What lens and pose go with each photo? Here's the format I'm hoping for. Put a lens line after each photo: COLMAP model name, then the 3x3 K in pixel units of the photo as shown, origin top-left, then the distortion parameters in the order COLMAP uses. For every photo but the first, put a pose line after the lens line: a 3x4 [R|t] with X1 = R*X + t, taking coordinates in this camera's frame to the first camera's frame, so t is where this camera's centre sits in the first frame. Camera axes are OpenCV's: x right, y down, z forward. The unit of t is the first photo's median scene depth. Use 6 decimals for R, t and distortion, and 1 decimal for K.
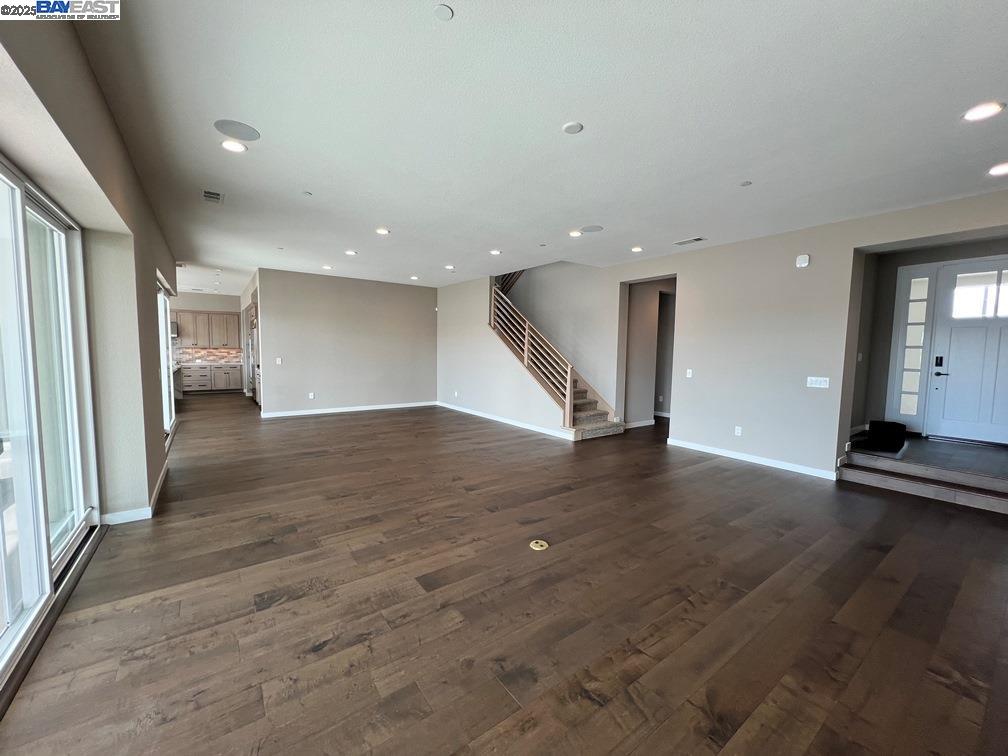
lens RADIAL K [[407.2, 0, 500.7], [0, 407.2, 378.3], [0, 0, 1]] dist [-0.002556, 0.001155]
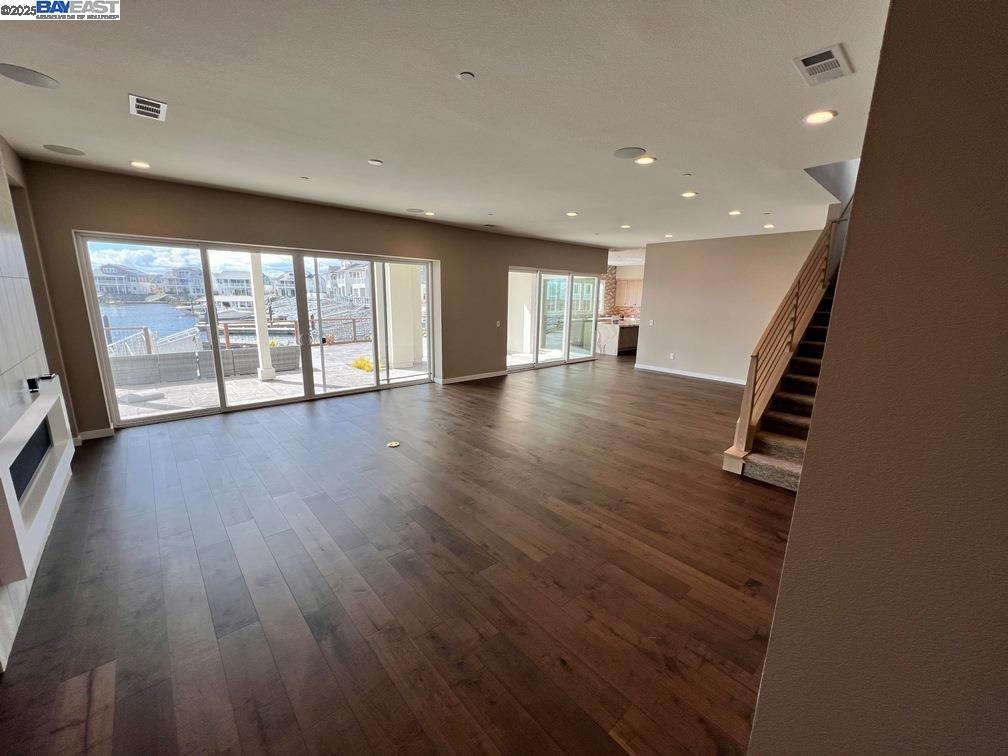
lens RADIAL K [[407.2, 0, 501.3], [0, 407.2, 382.8], [0, 0, 1]] dist [-0.002556, 0.001155]
pose [[0.108573, 0.200395, -0.973681, 0.397031], [-0.091533, 0.977325, 0.190938, -0.038129], [0.989866, 0.068393, 0.124453, 0.295159]]
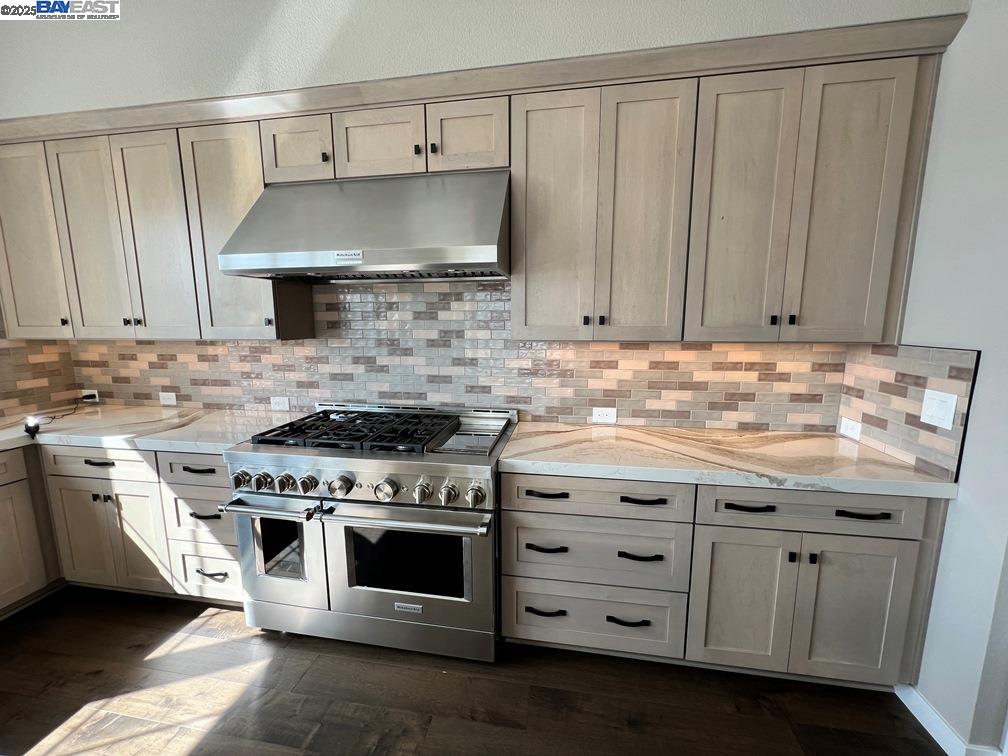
lens RADIAL K [[401.2, 0, 506.4], [0, 401.2, 379.9], [0, 0, 1]] dist [-0.004074, 0.001200]
pose [[0.717969, 0.086516, -0.690677, -0.666253], [-0.042512, 0.995844, 0.080549, -0.070546], [0.694776, -0.028470, 0.718663, 0.862992]]
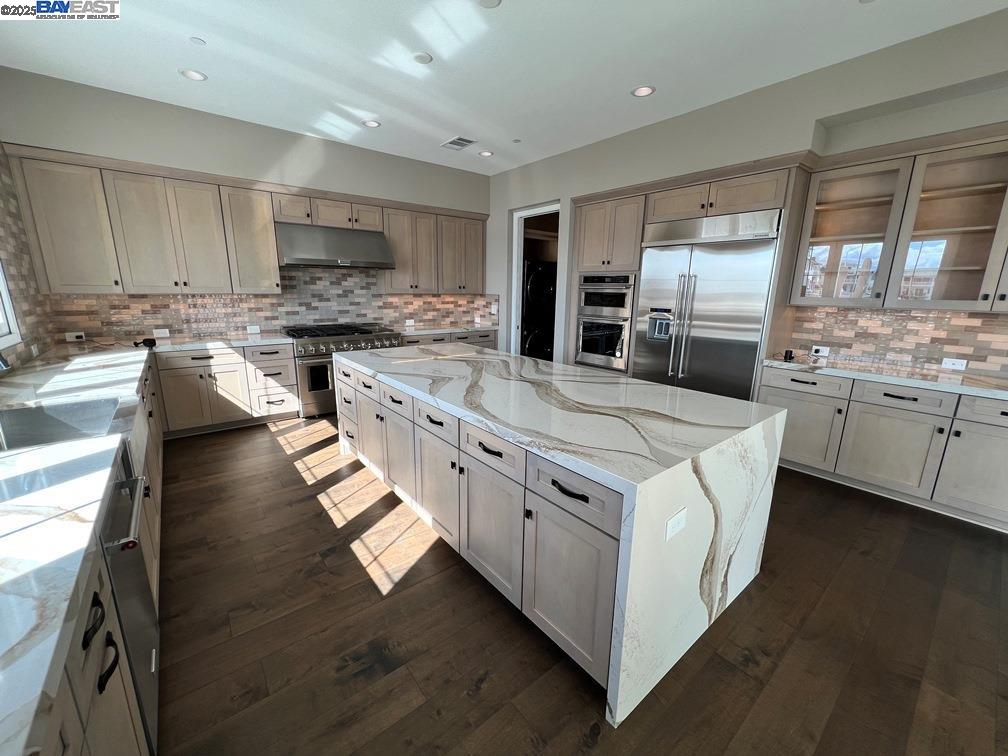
lens RADIAL K [[407.2, 0, 505.4], [0, 407.2, 379.6], [0, 0, 1]] dist [-0.002556, 0.001155]
pose [[0.997041, -0.016171, 0.075149, -0.680482], [0.005125, 0.989430, 0.144924, -0.045636], [-0.076698, -0.144110, 0.986585, 0.534028]]
